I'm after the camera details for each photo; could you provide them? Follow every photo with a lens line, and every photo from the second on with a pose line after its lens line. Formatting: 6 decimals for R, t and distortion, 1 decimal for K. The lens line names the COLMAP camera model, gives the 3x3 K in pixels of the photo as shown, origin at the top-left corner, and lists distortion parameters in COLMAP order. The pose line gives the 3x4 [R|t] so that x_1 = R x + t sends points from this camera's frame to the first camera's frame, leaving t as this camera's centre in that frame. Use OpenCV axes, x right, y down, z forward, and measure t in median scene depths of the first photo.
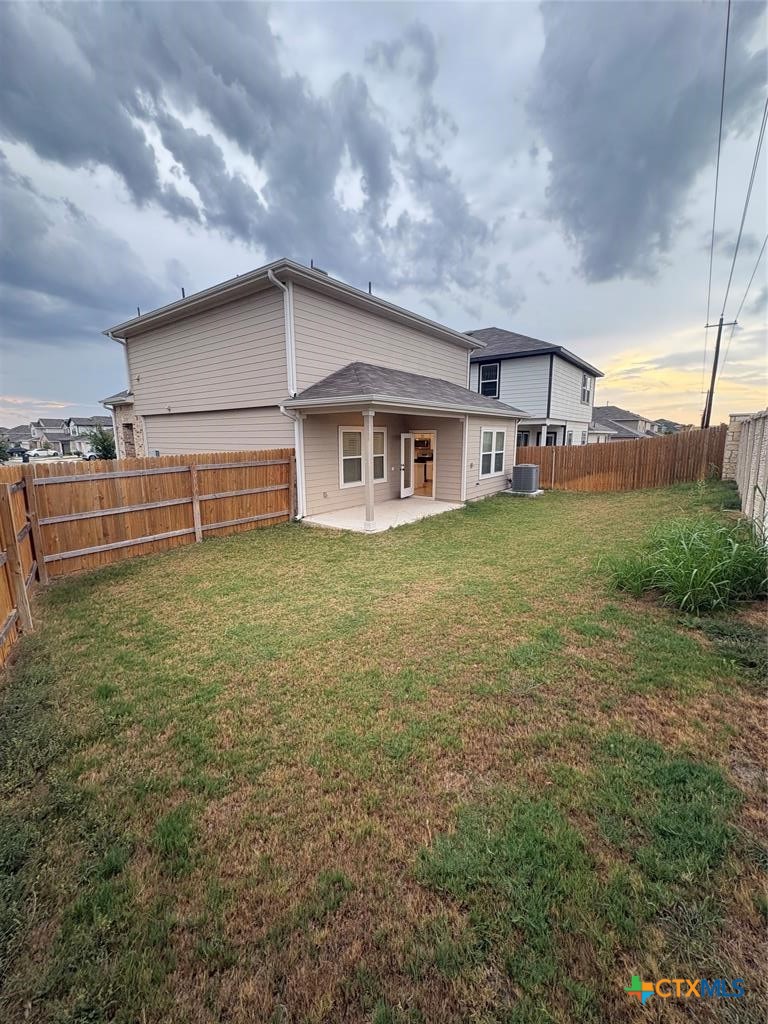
lens RADIAL K [[408.5, 0, 384.0], [0, 408.5, 512.0], [0, 0, 1]] dist [0.001940, 0.000181]
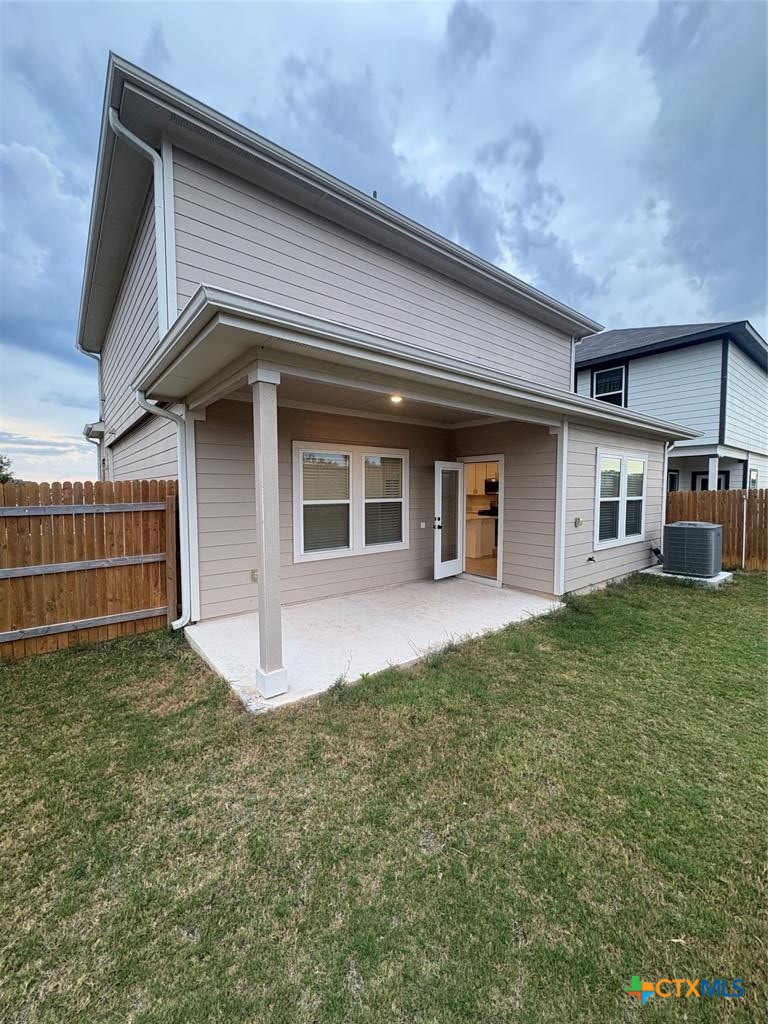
lens RADIAL K [[402.3, 0, 384.0], [0, 402.3, 512.0], [0, 0, 1]] dist [0.002153, 0.000169]
pose [[0.968348, 0.016842, -0.249034, 0.105981], [-0.048310, 0.991501, -0.120794, -0.054719], [0.244884, 0.129002, 0.960932, 0.457581]]
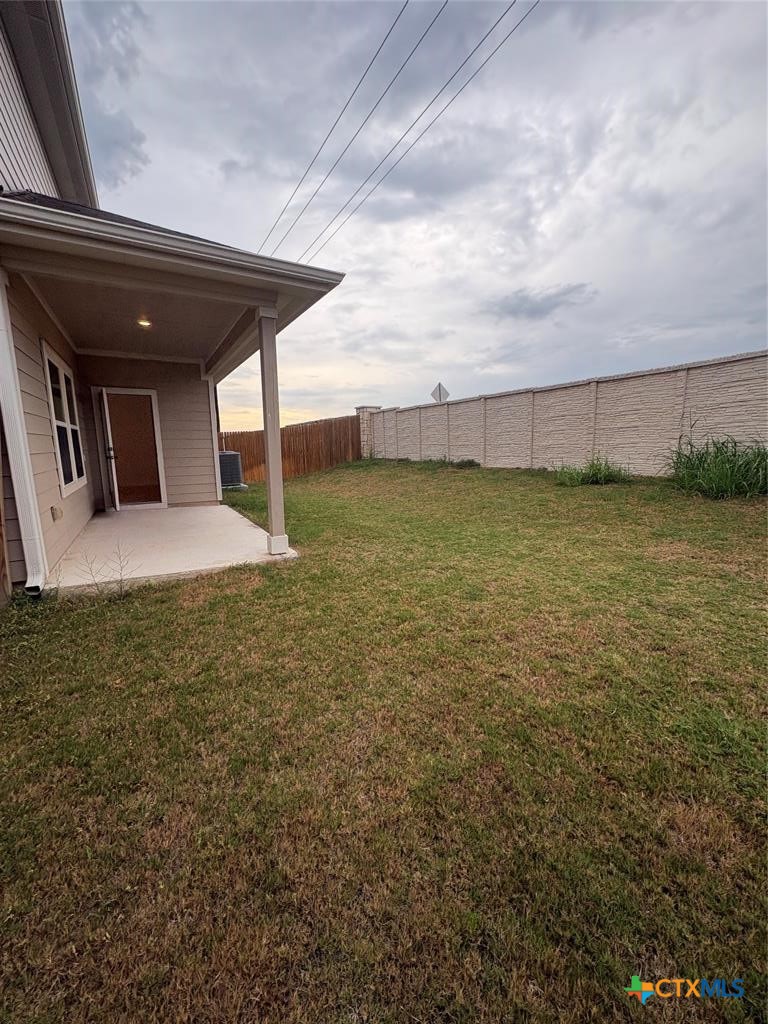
lens RADIAL K [[408.5, 0, 384.0], [0, 408.5, 512.0], [0, 0, 1]] dist [0.001940, 0.000181]
pose [[0.386937, -0.150190, 0.909793, -0.305139], [0.172788, 0.980979, 0.088454, -0.020274], [-0.905773, 0.122975, 0.405528, 0.464232]]
